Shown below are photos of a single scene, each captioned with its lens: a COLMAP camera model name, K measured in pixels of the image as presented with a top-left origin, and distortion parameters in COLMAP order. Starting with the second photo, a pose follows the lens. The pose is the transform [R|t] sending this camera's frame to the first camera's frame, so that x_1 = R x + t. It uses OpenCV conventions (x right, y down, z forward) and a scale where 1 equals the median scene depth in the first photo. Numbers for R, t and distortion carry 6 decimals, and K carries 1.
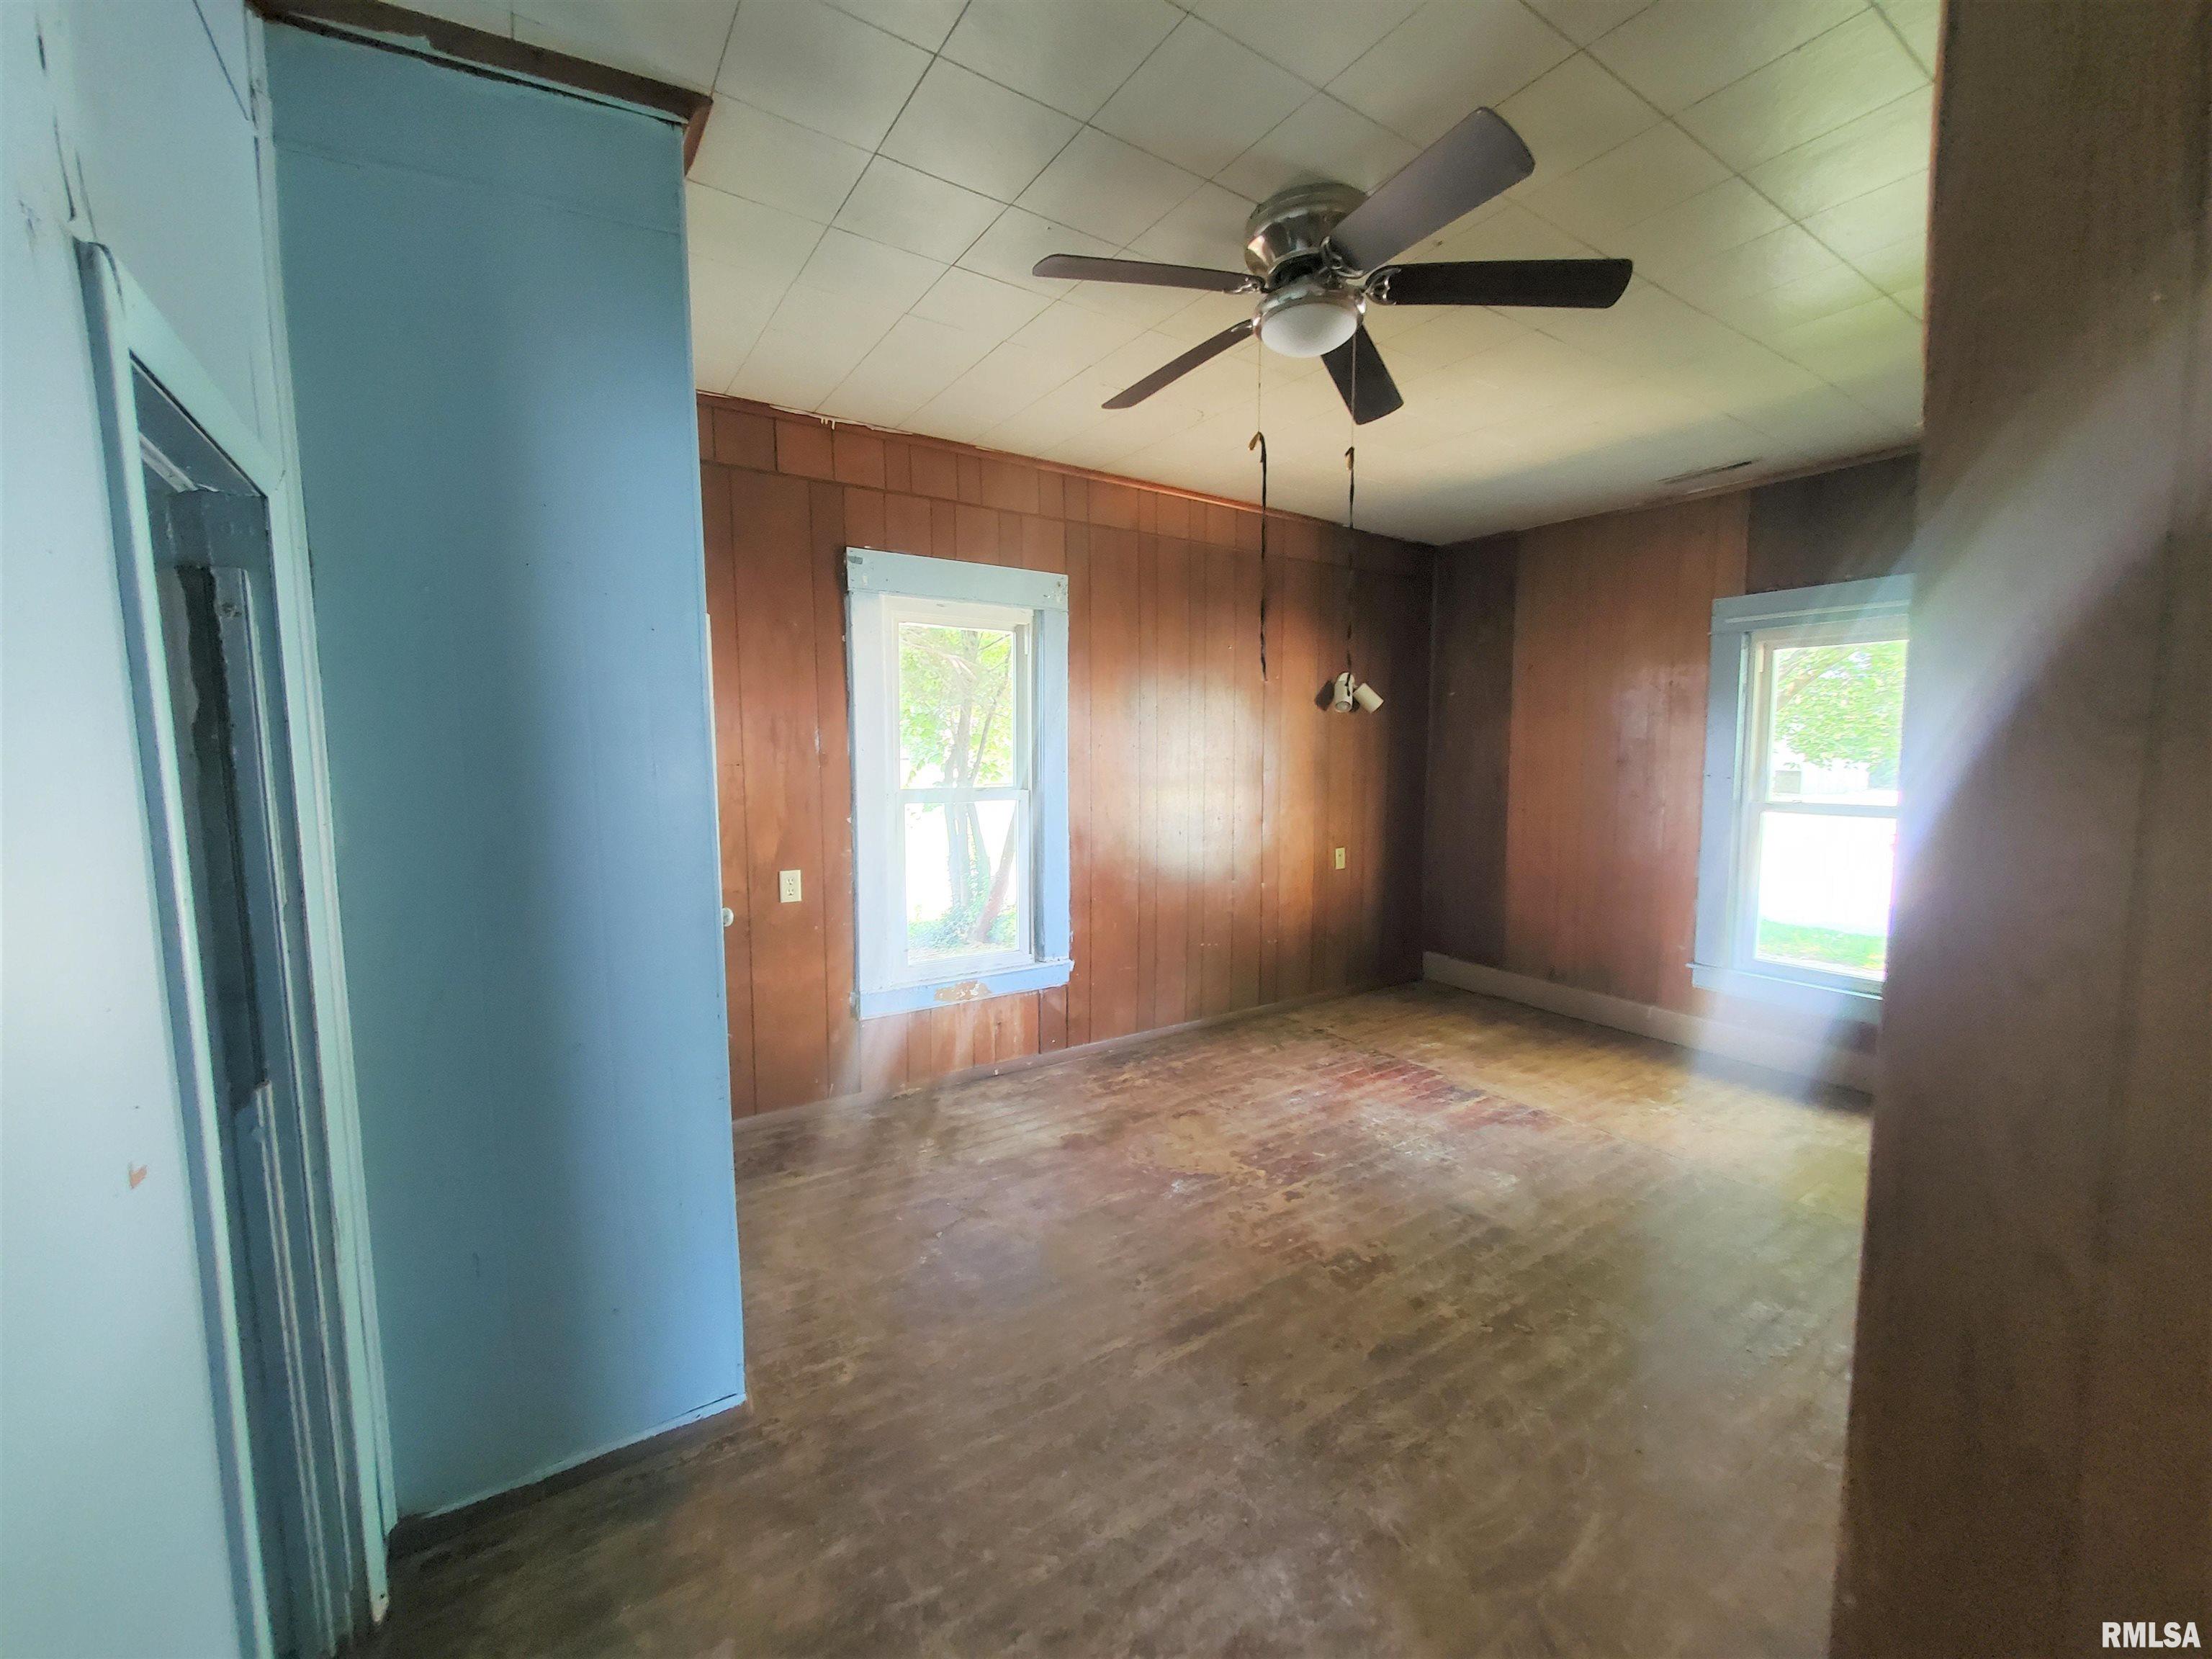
lens RADIAL K [[883.1, 0, 1106.3], [0, 883.1, 830.7], [0, 0, 1]] dist [0.003924, 0.000509]
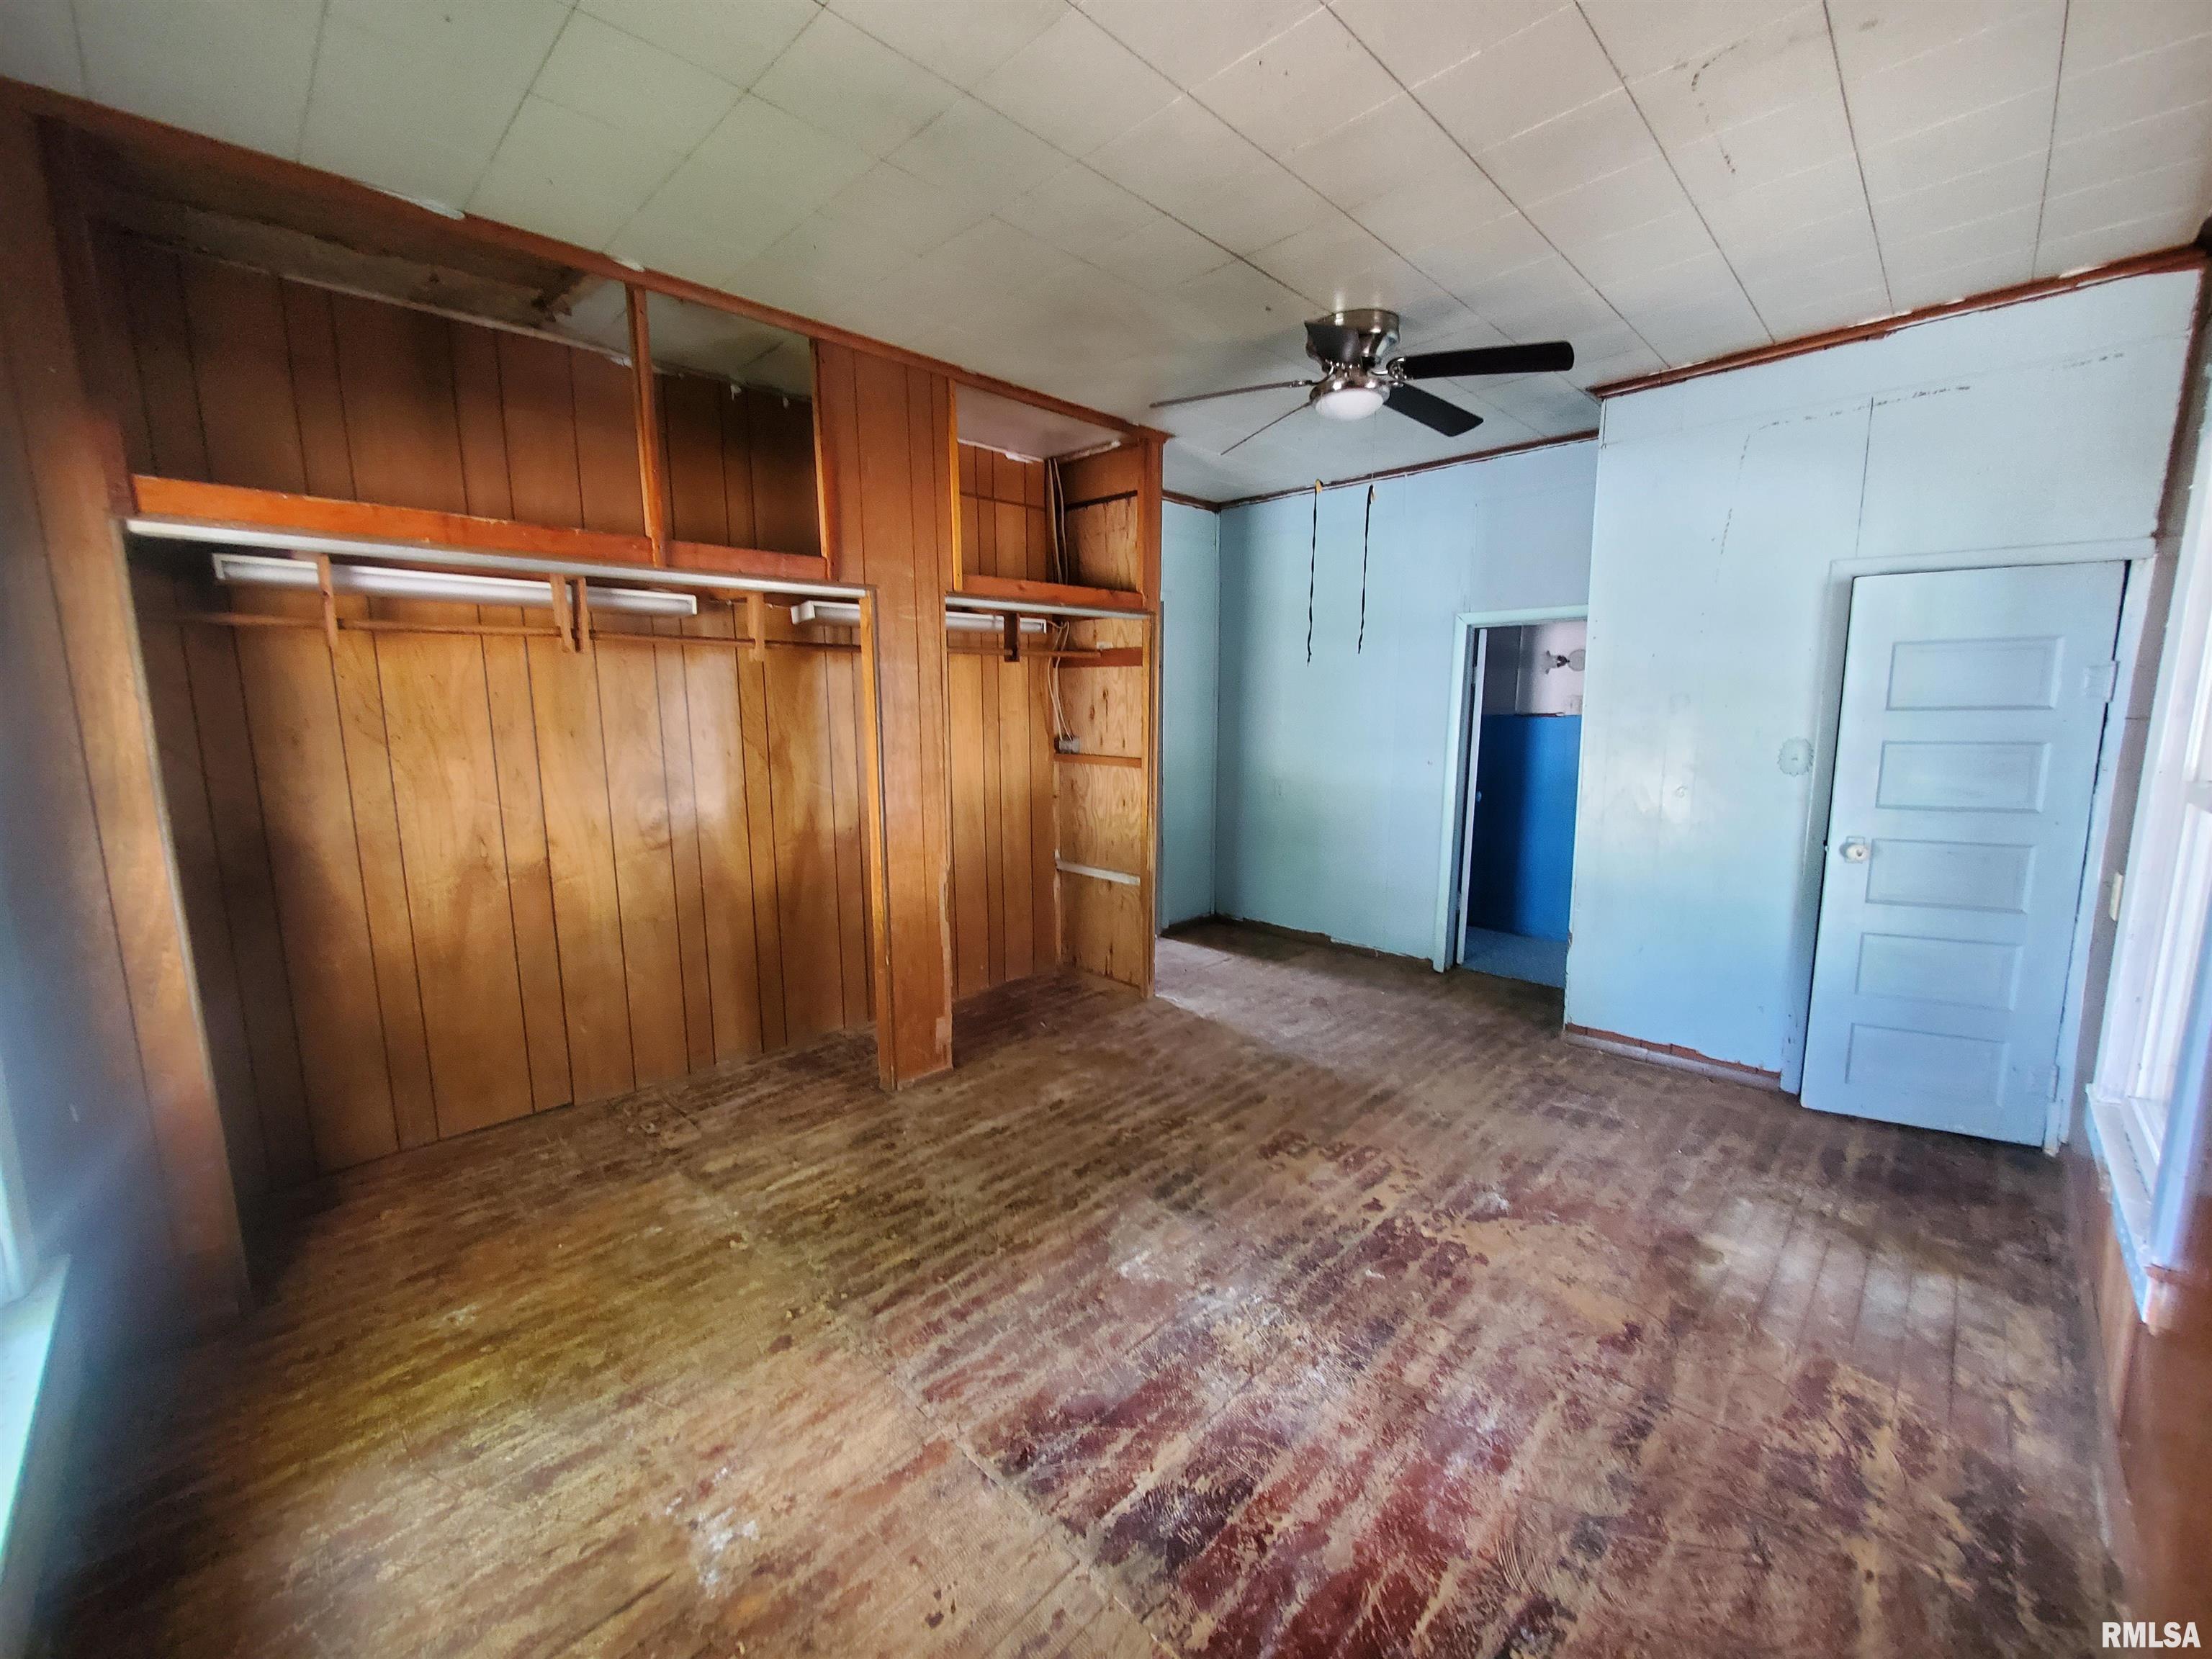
lens RADIAL K [[883.1, 0, 1105.7], [0, 883.1, 828.8], [0, 0, 1]] dist [0.003924, 0.000509]
pose [[-0.978366, 0.034808, -0.203930, 0.561768], [-0.015721, 0.970385, 0.241052, -0.146012], [0.206281, 0.239043, -0.948845, 1.480766]]
